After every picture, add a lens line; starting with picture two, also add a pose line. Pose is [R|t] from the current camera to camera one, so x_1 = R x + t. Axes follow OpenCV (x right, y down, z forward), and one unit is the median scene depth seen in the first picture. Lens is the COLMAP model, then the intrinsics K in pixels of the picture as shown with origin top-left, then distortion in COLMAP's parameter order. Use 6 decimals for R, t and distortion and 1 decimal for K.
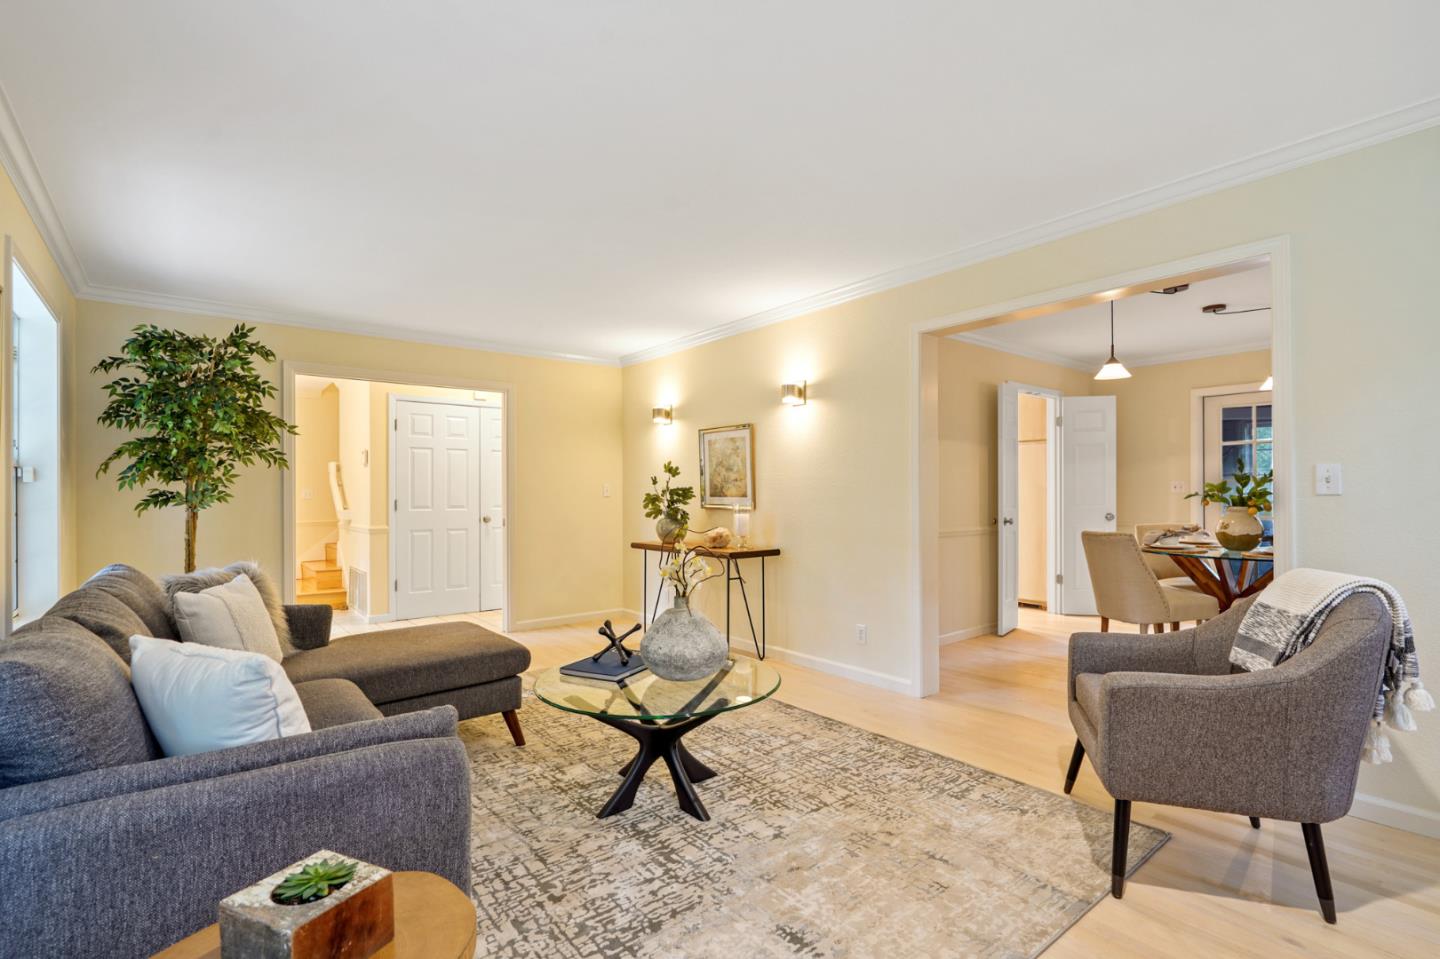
lens RADIAL K [[678.3, 0, 718.3], [0, 678.3, 488.8], [0, 0, 1]] dist [-0.012566, 0.002635]
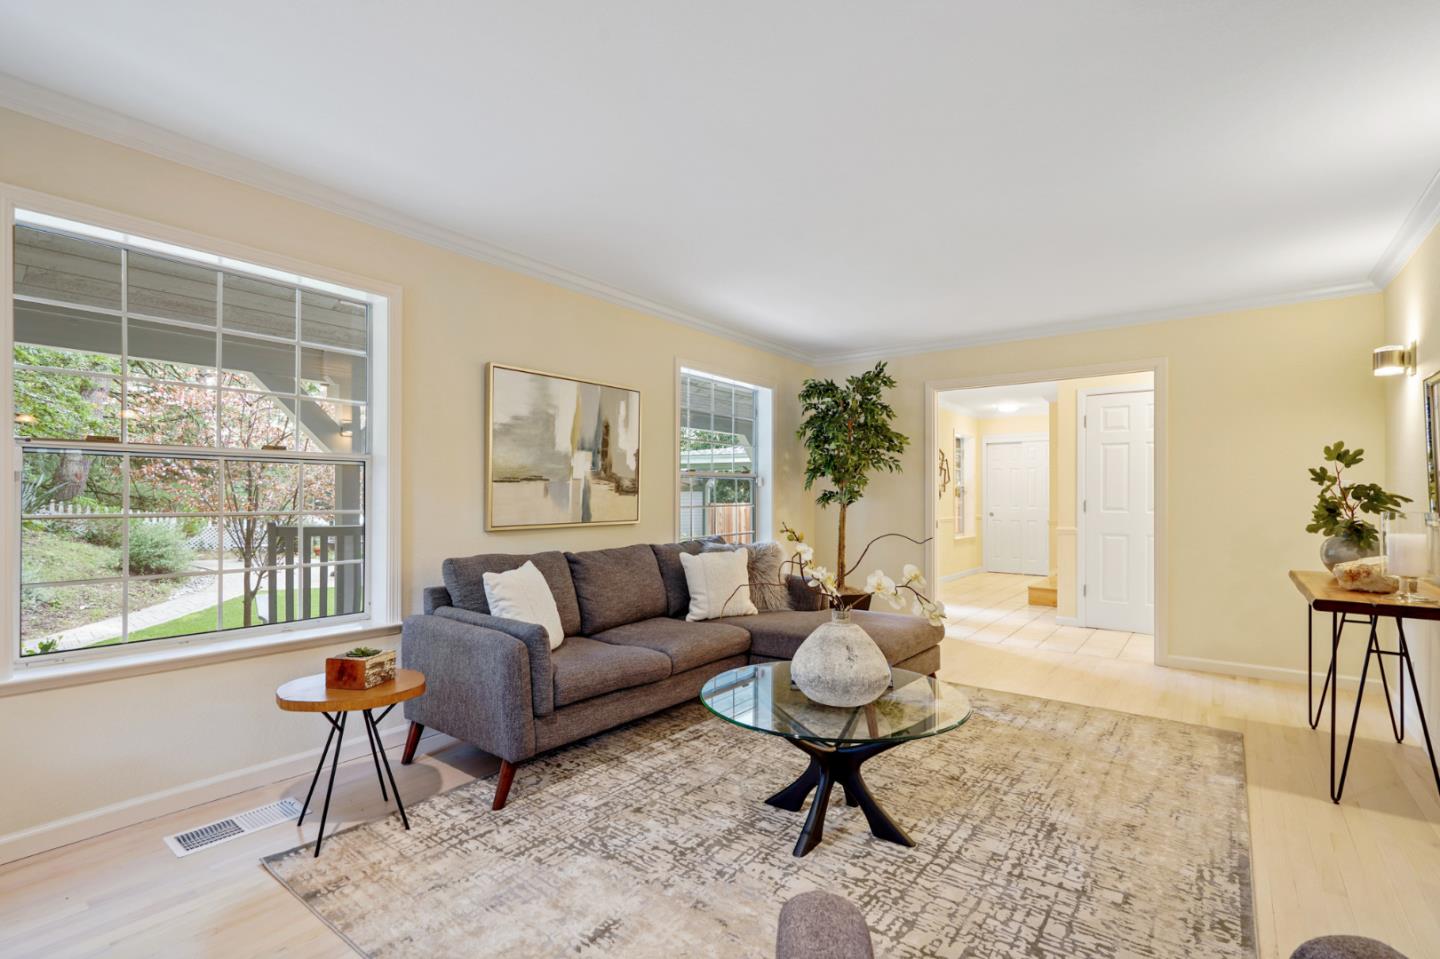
lens RADIAL K [[678.3, 0, 711.4], [0, 678.3, 485.7], [0, 0, 1]] dist [-0.012566, 0.002635]
pose [[0.214251, -0.009431, -0.976733, 0.650412], [0.005156, 0.999950, -0.008524, 0.001763], [0.976765, -0.003210, 0.214289, 0.535785]]
